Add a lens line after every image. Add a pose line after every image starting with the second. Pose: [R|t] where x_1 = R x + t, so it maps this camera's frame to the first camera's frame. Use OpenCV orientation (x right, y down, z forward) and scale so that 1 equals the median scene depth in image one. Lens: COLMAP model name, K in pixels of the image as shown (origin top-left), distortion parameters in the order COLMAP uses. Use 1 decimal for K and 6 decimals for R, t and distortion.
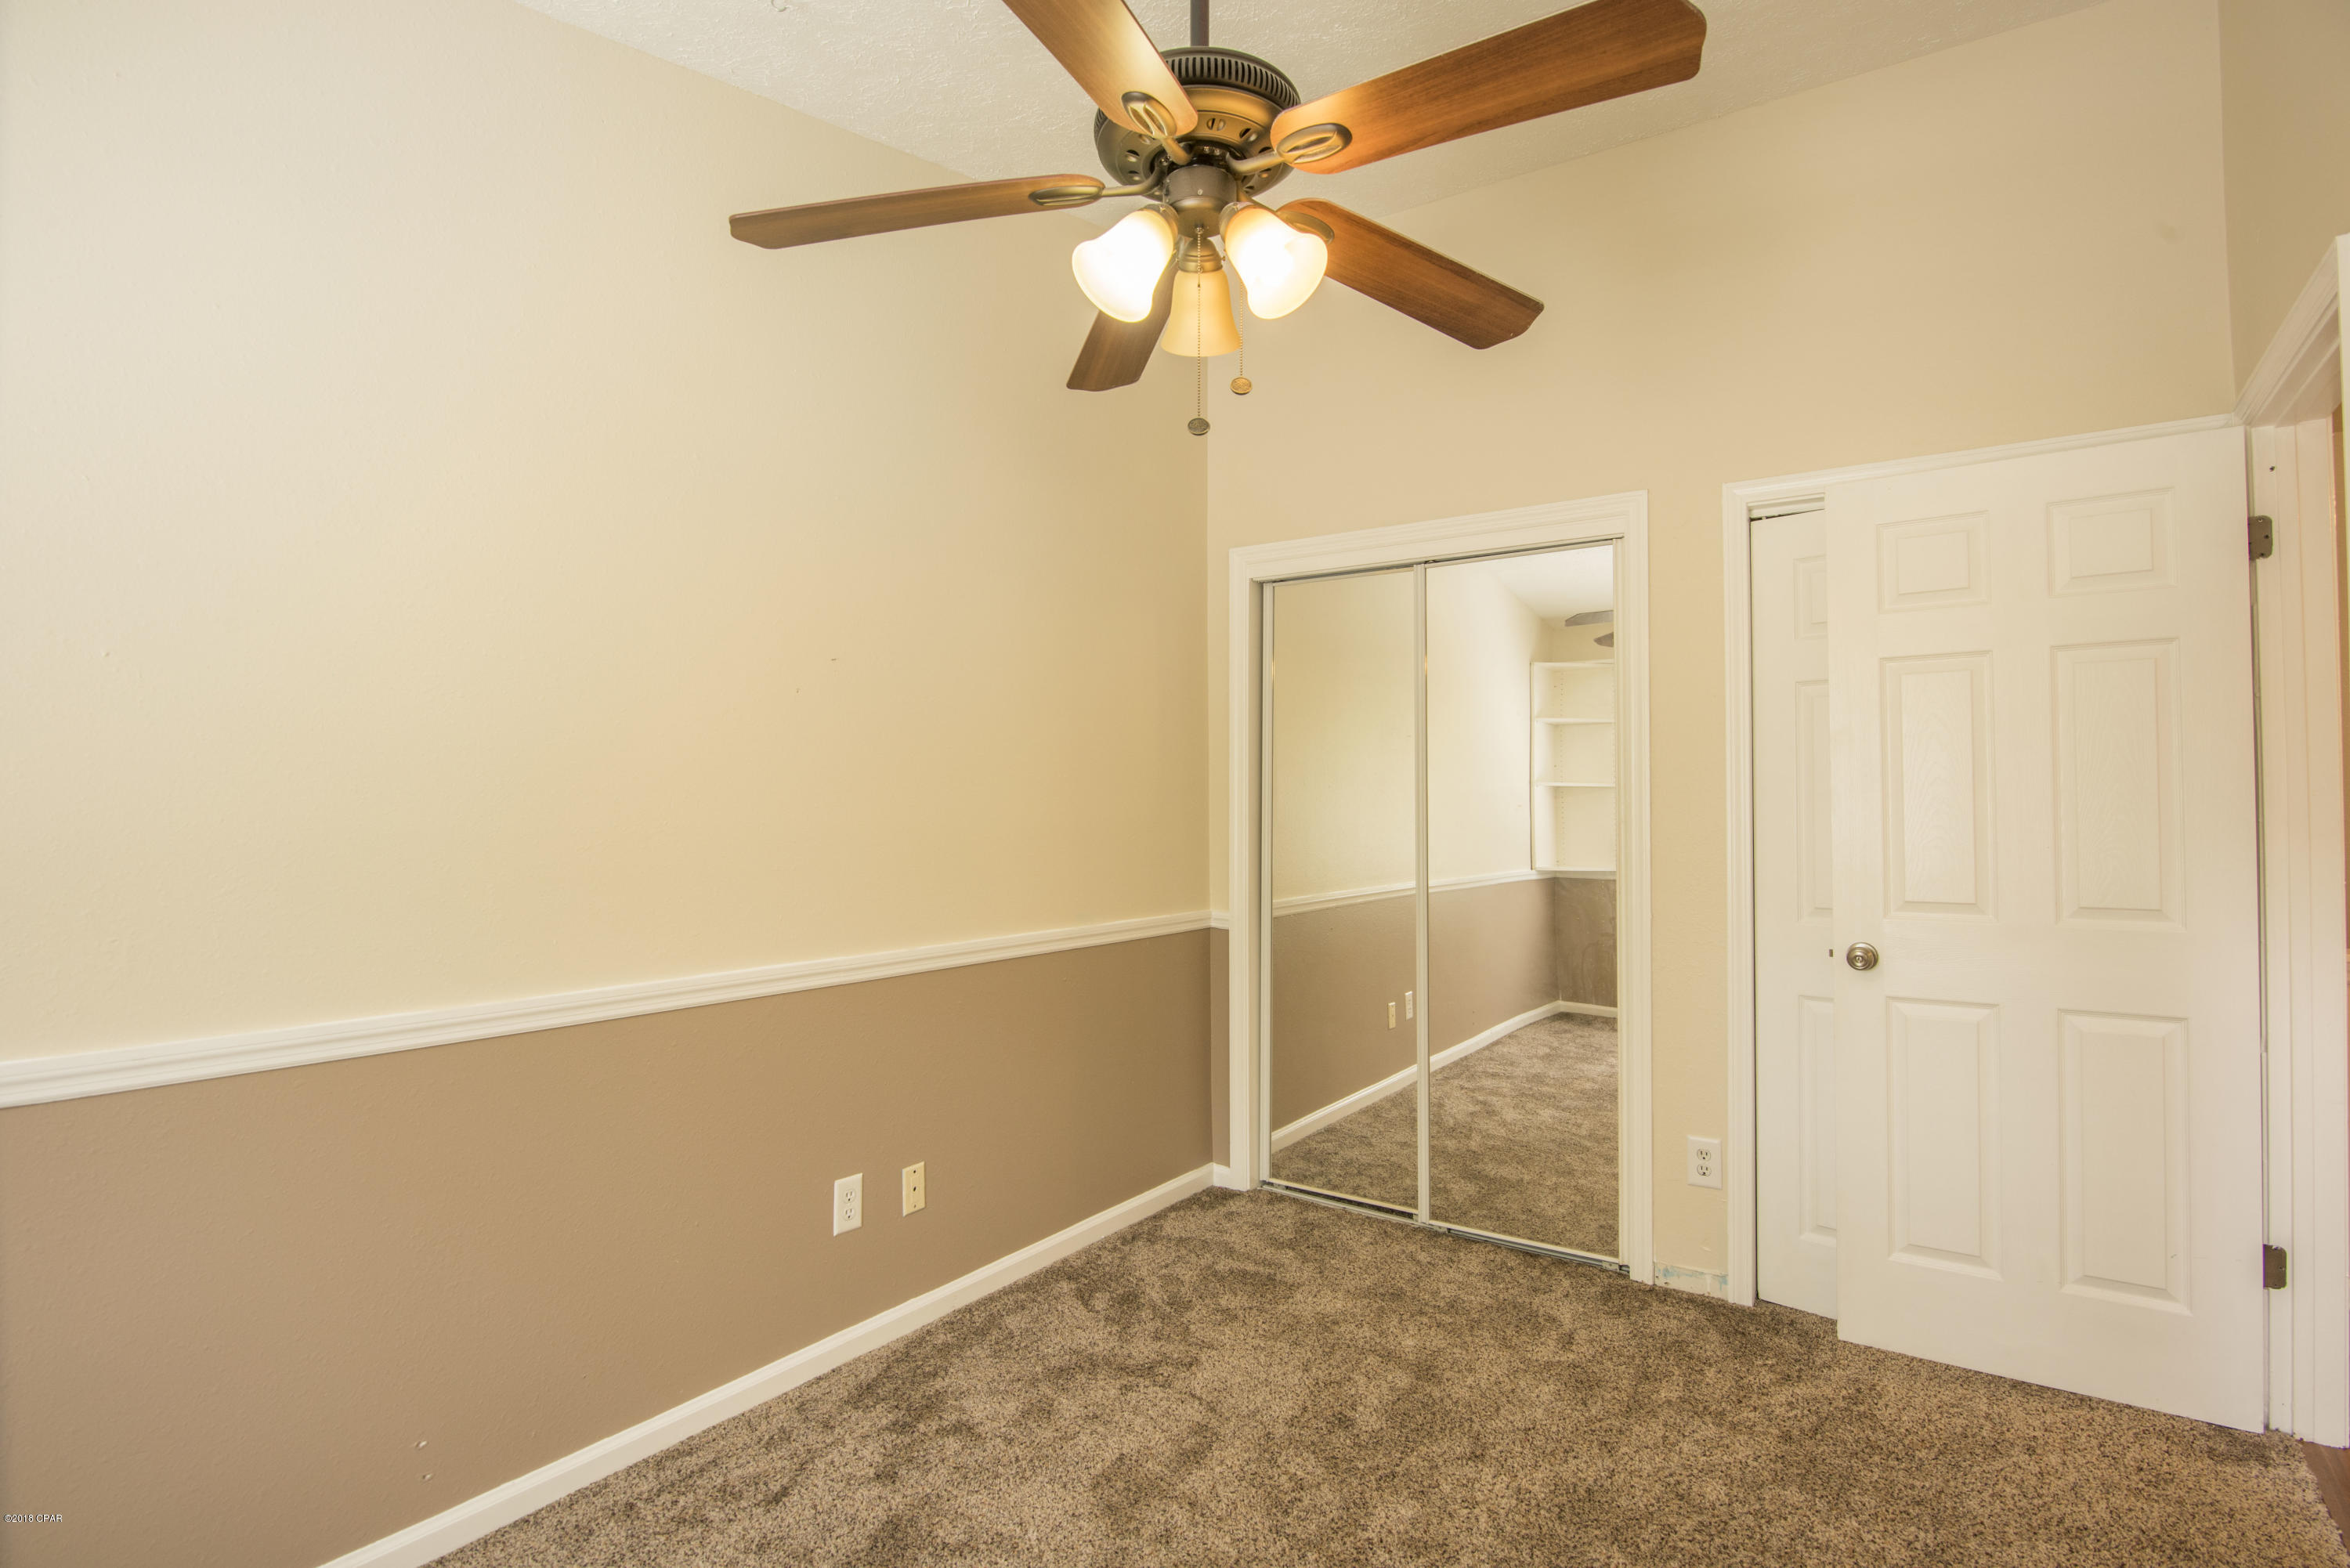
lens RADIAL K [[1145.1, 0, 1178.2], [0, 1145.1, 785.4], [0, 0, 1]] dist [-0.016125, 0.000054]
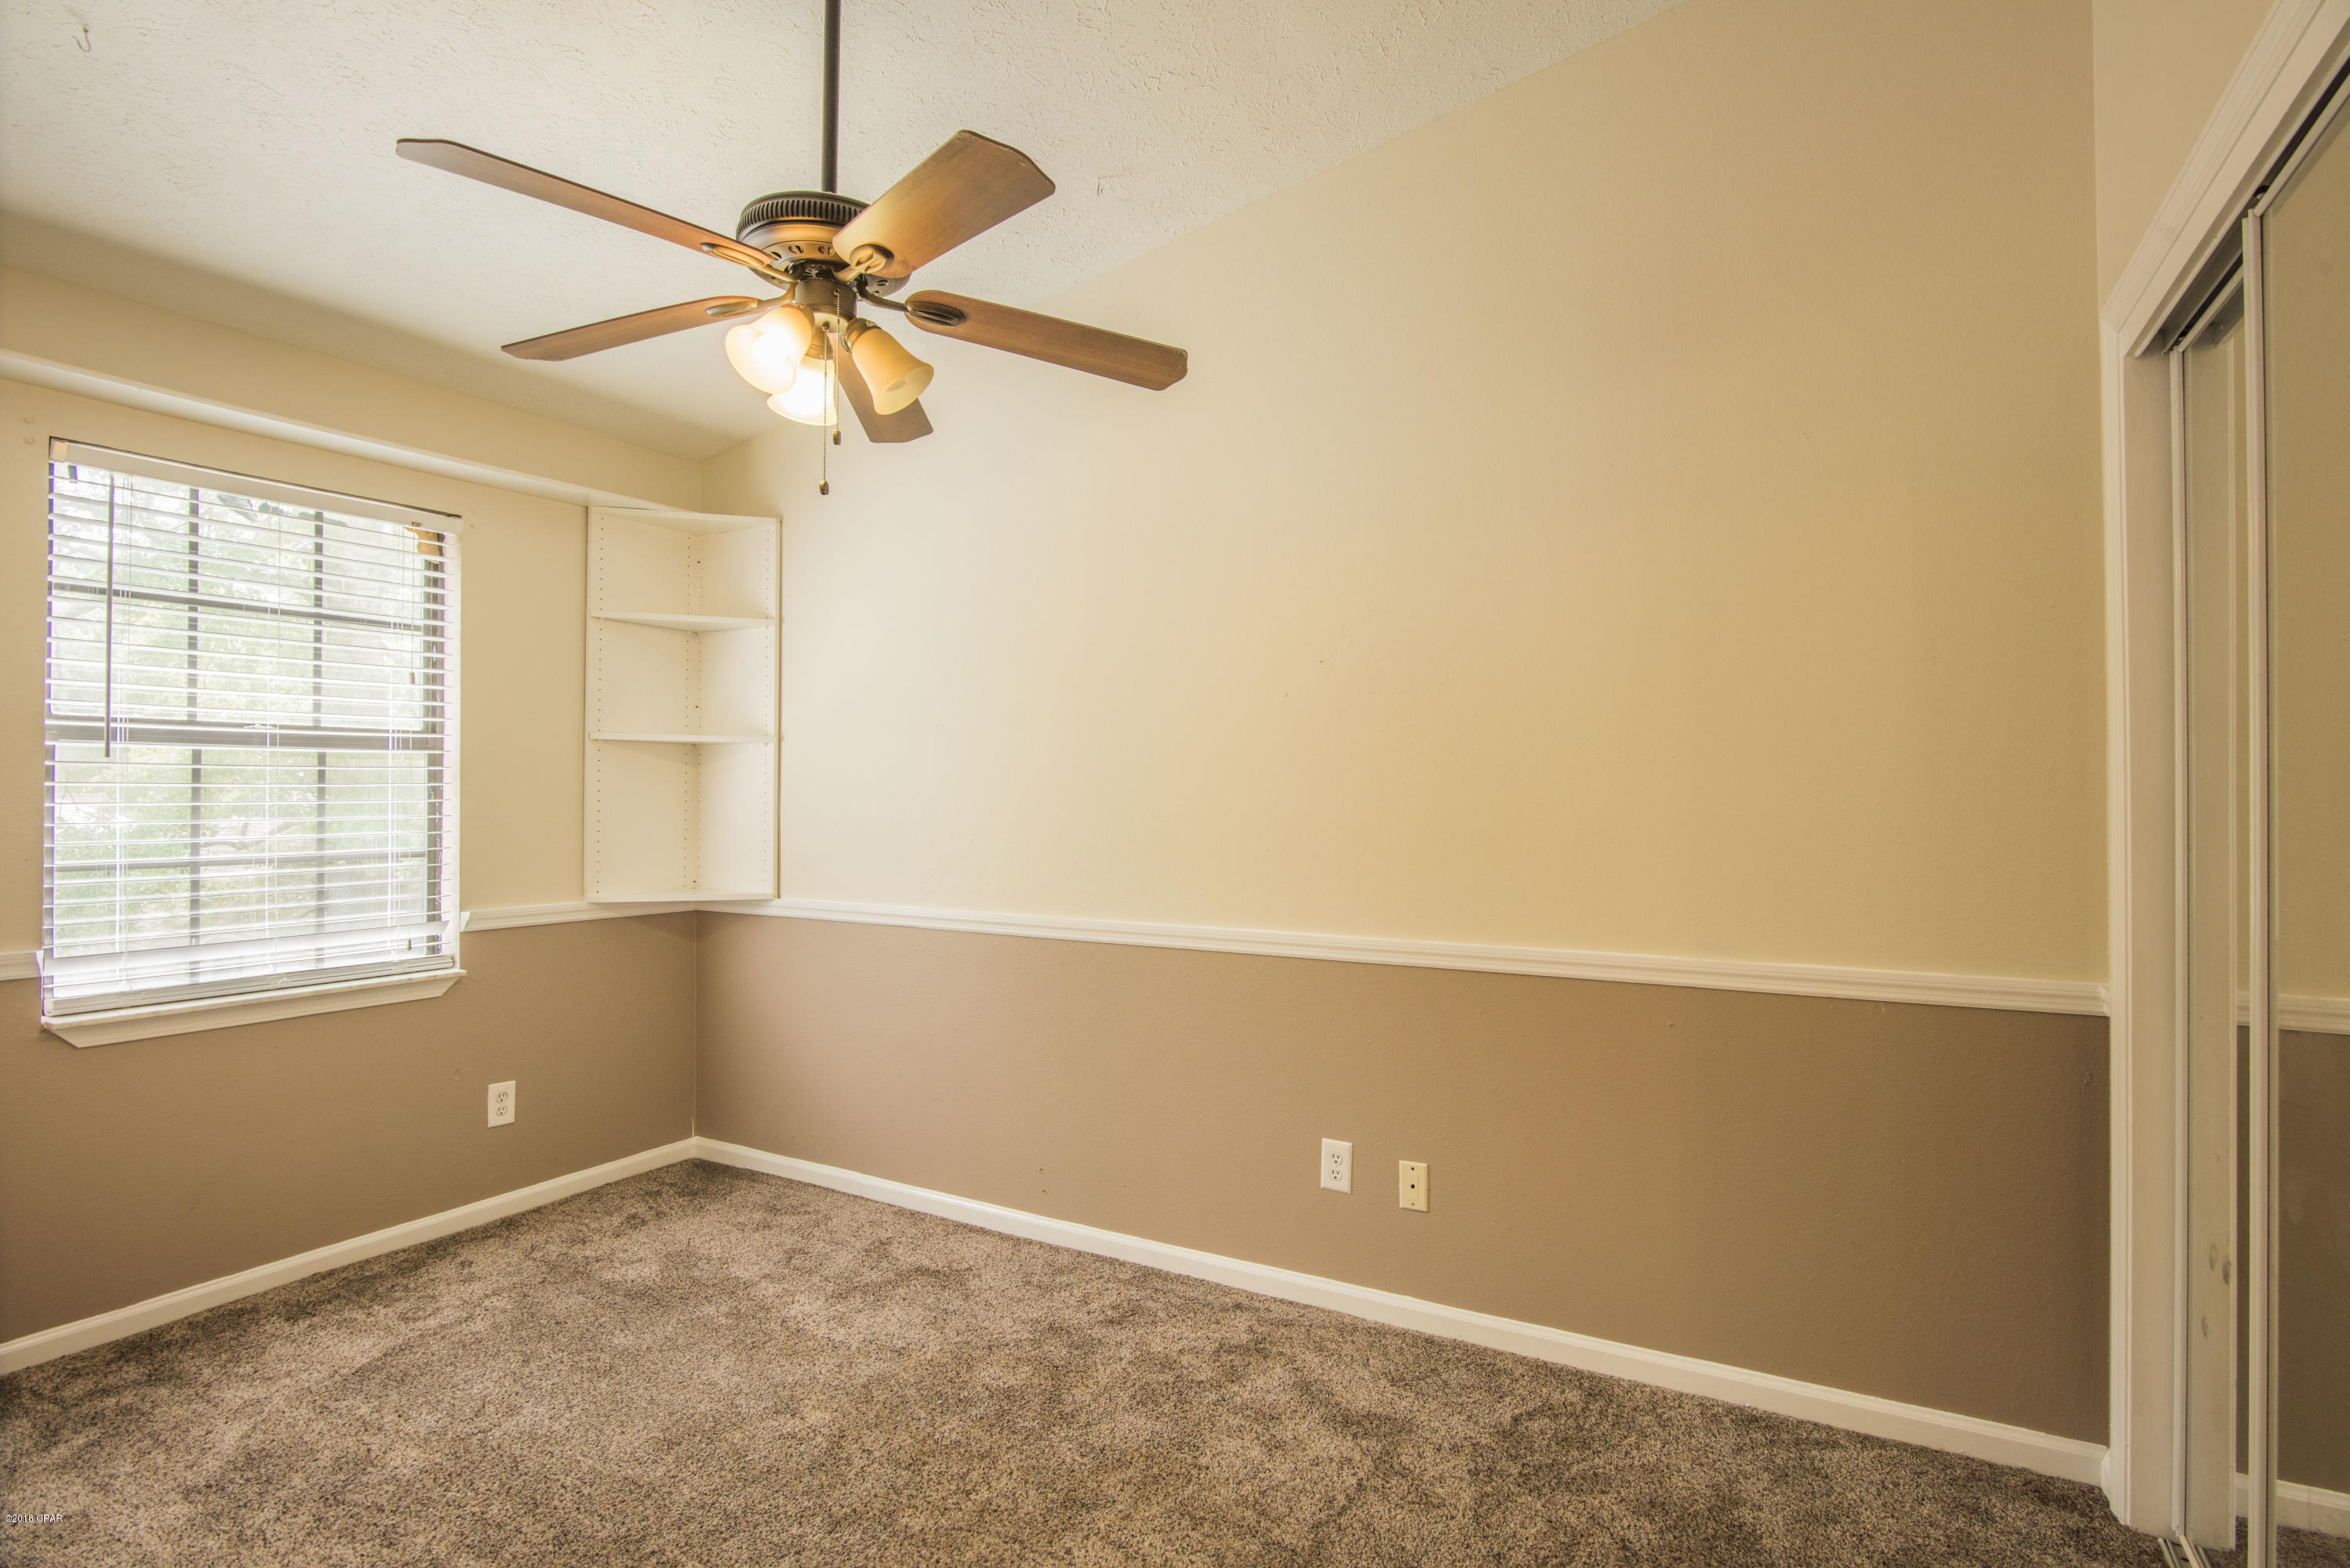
lens RADIAL K [[1145.1, 0, 1178.3], [0, 1145.1, 791.3], [0, 0, 1]] dist [-0.016125, 0.000054]
pose [[0.091369, -0.012698, -0.995736, 0.729644], [0.017207, 0.999790, -0.011171, 0.022369], [0.995668, -0.016113, 0.091568, 0.715246]]
